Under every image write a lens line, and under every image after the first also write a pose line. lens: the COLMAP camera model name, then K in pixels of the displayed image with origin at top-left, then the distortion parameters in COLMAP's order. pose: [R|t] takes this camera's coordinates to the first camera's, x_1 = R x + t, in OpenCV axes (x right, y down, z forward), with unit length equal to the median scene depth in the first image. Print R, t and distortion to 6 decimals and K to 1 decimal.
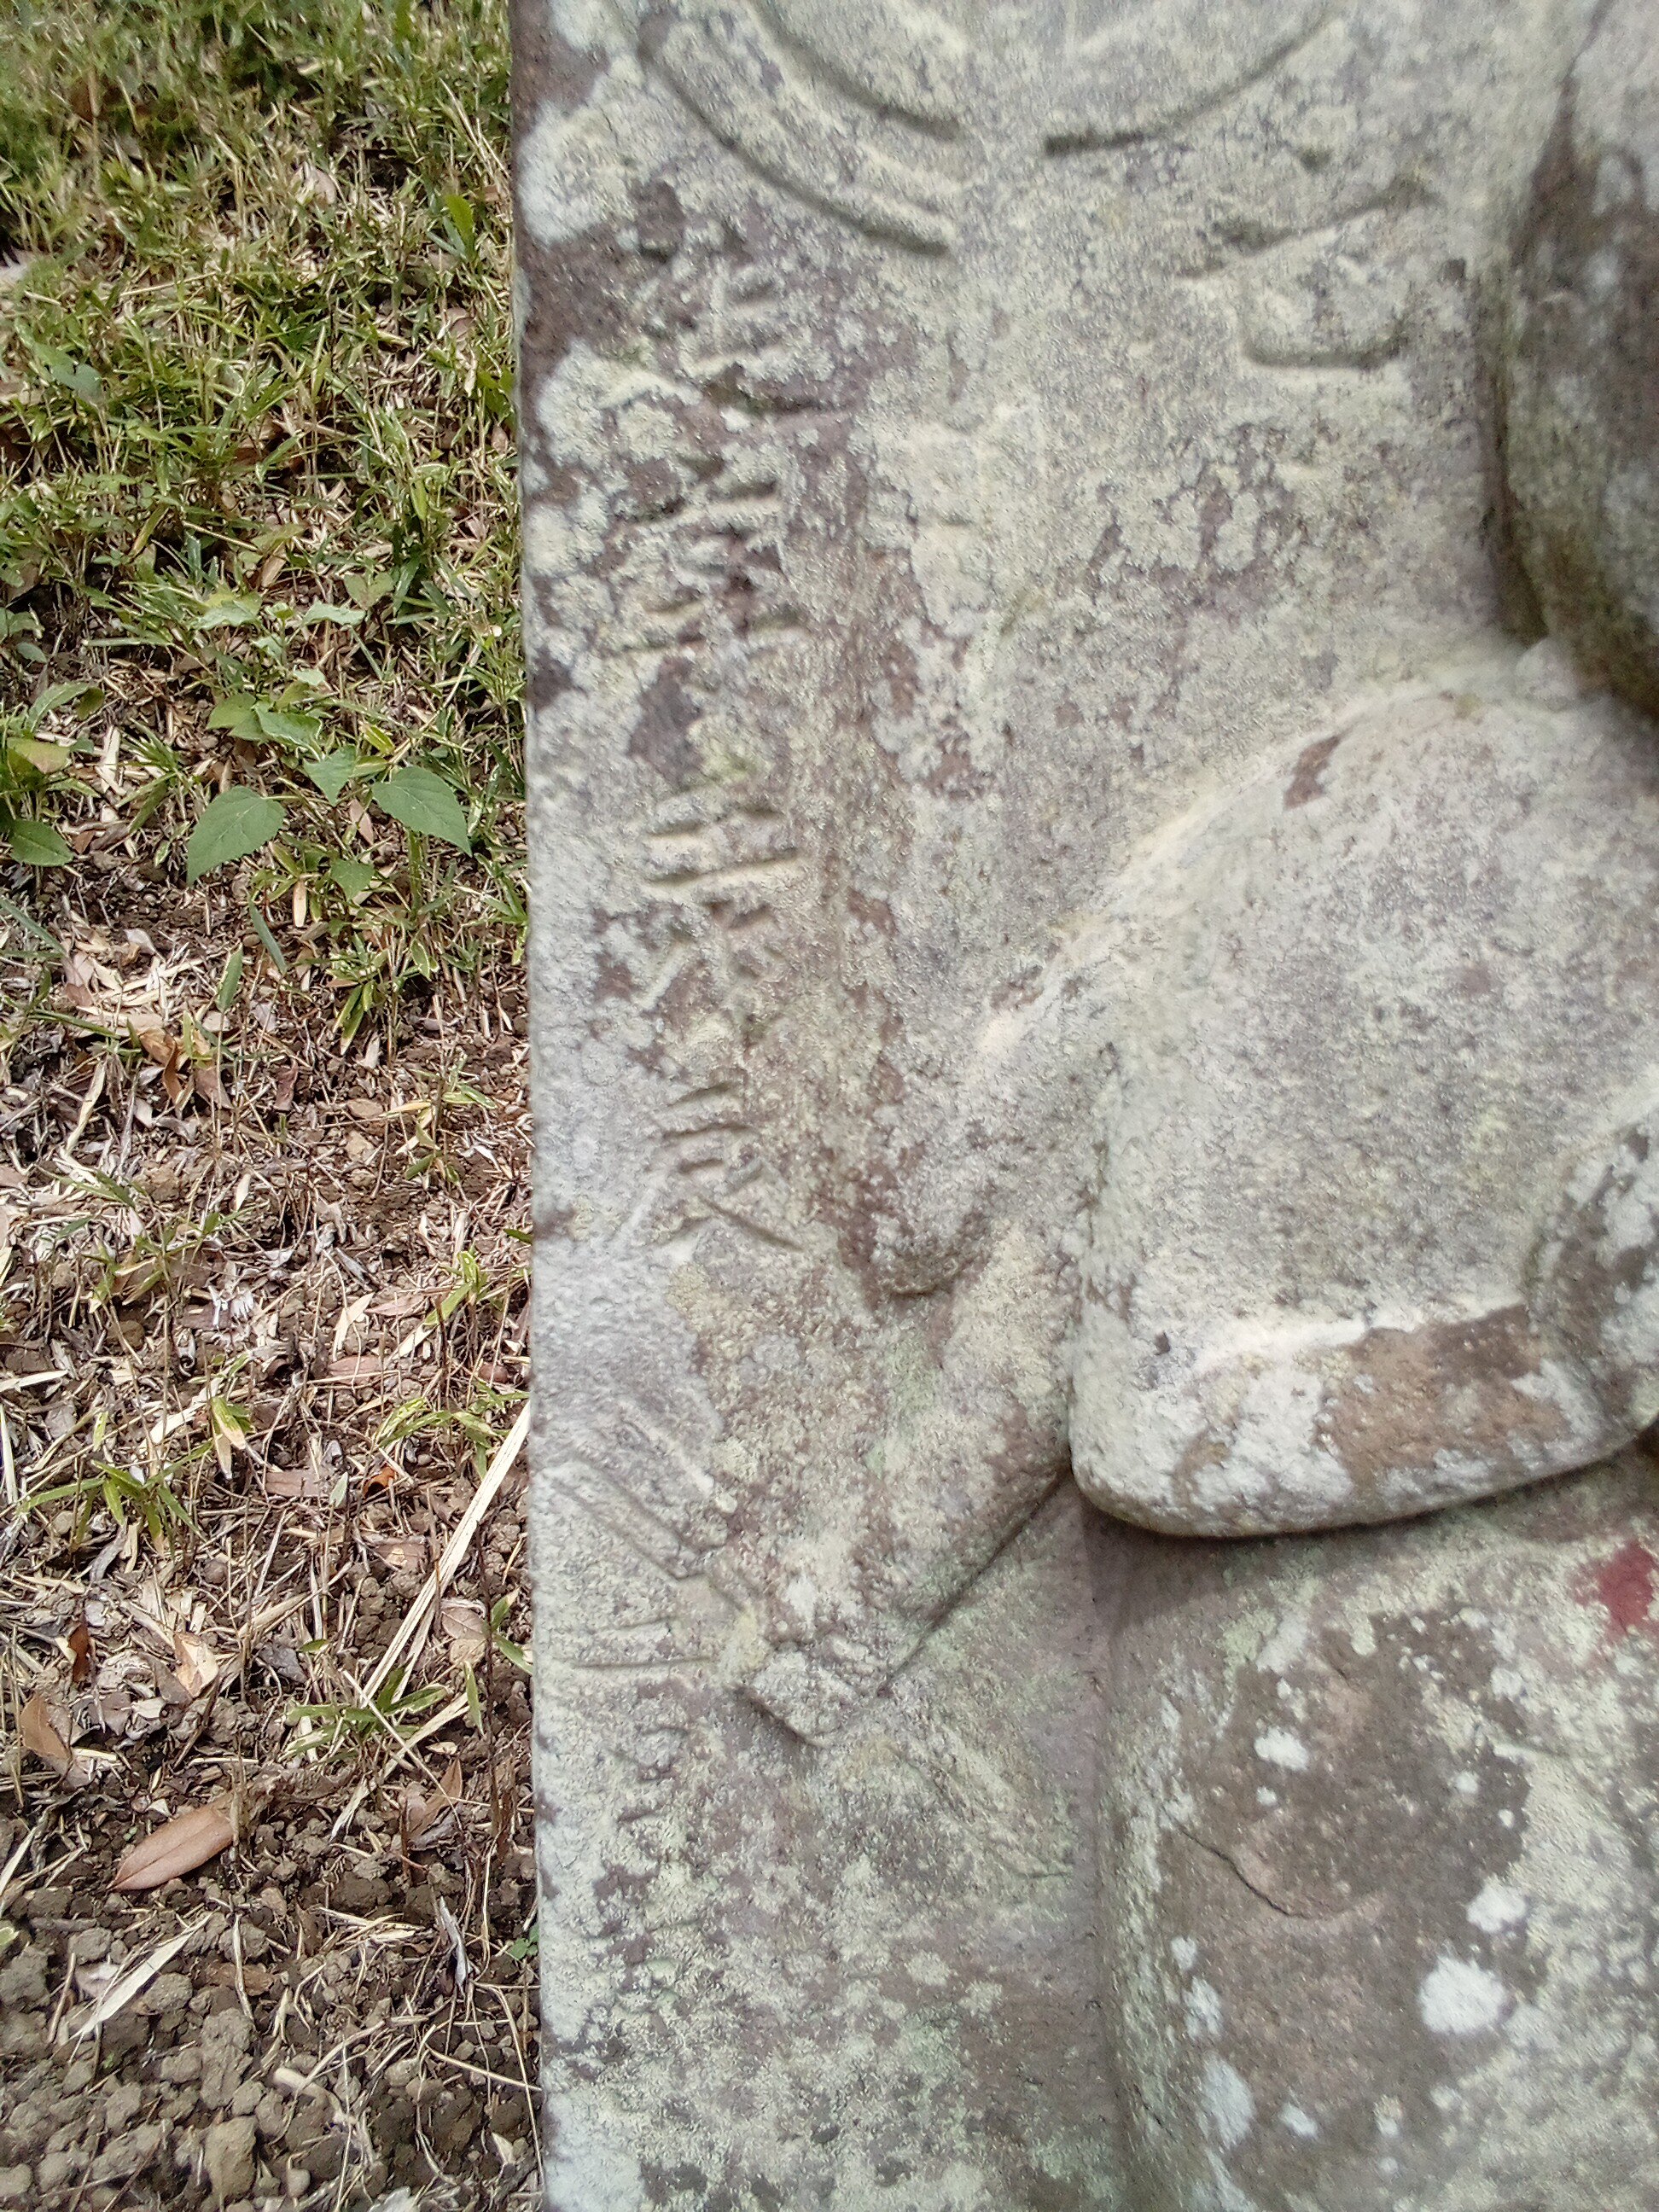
lens RADIAL K [[1756.6, 0, 829.5], [0, 1756.6, 1106.0], [0, 0, 1]] dist [0.066422, -0.124658]
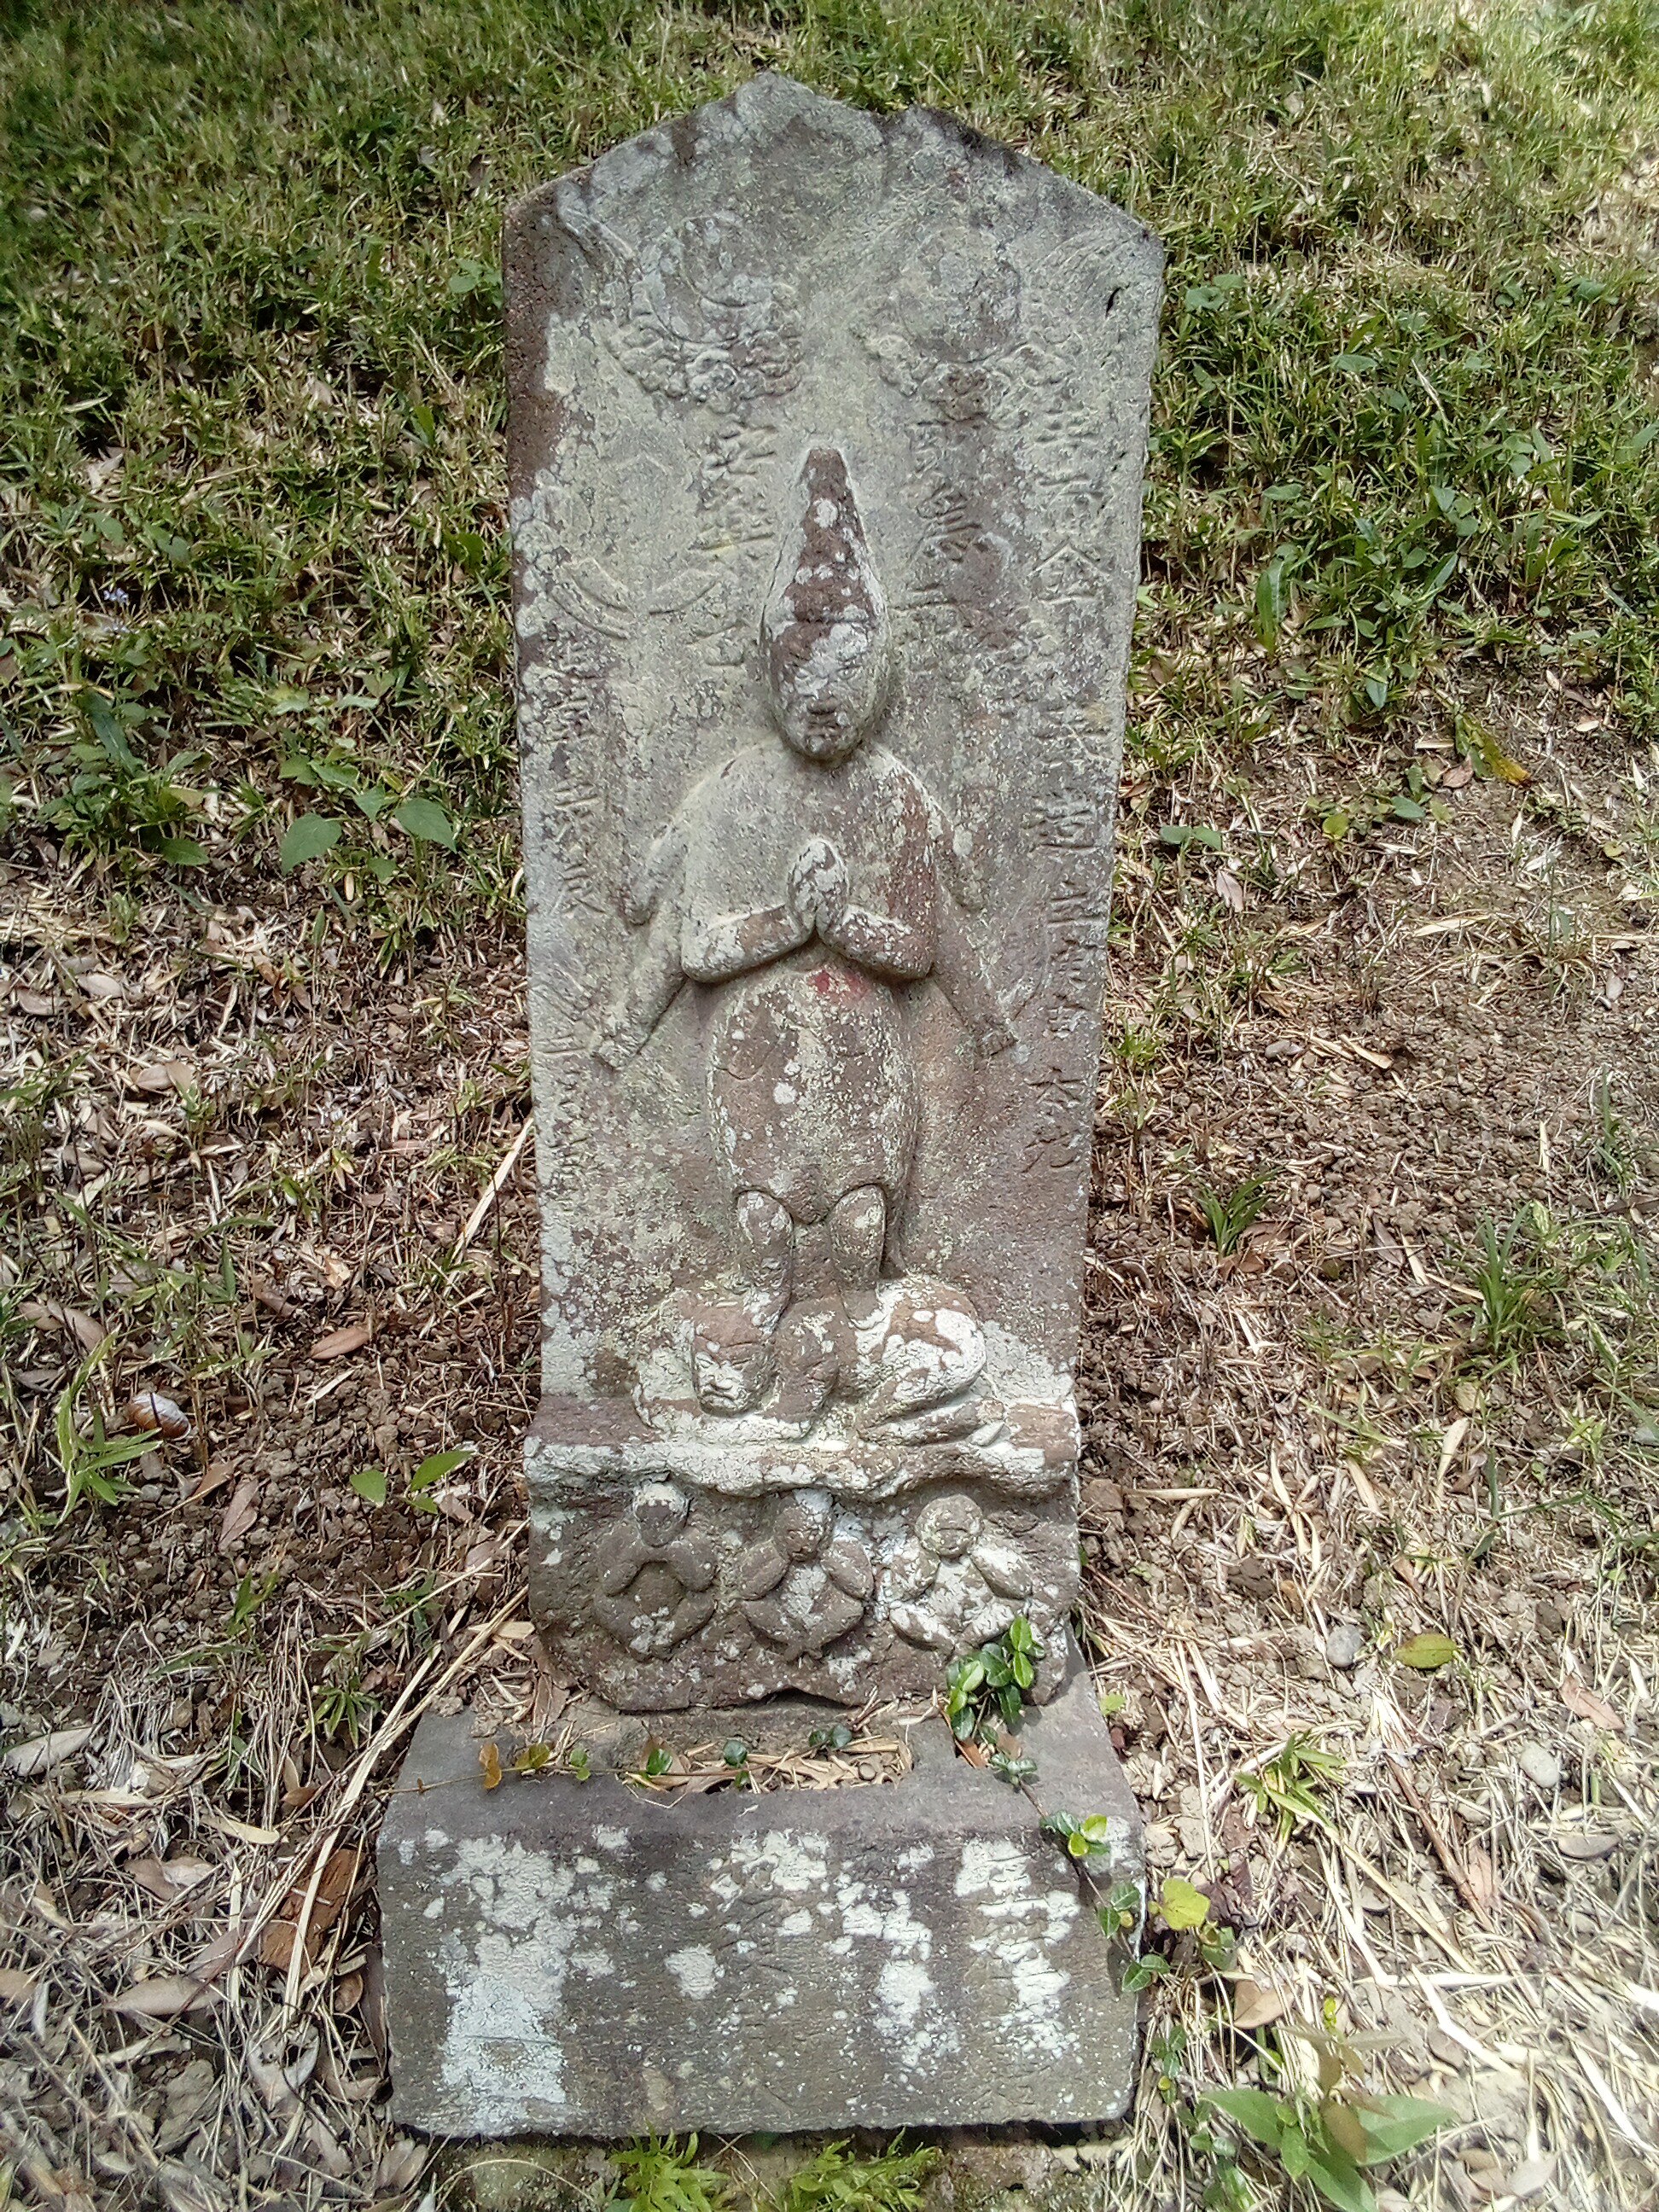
lens RADIAL K [[1660.5, 0, 829.5], [0, 1660.5, 1106.0], [0, 0, 1]] dist [0.071500, -0.185125]
pose [[0.998502, -0.035964, 0.041230, 0.063547], [0.036465, 0.999269, -0.011471, 0.119044], [-0.040787, 0.012957, 0.999084, -0.526573]]
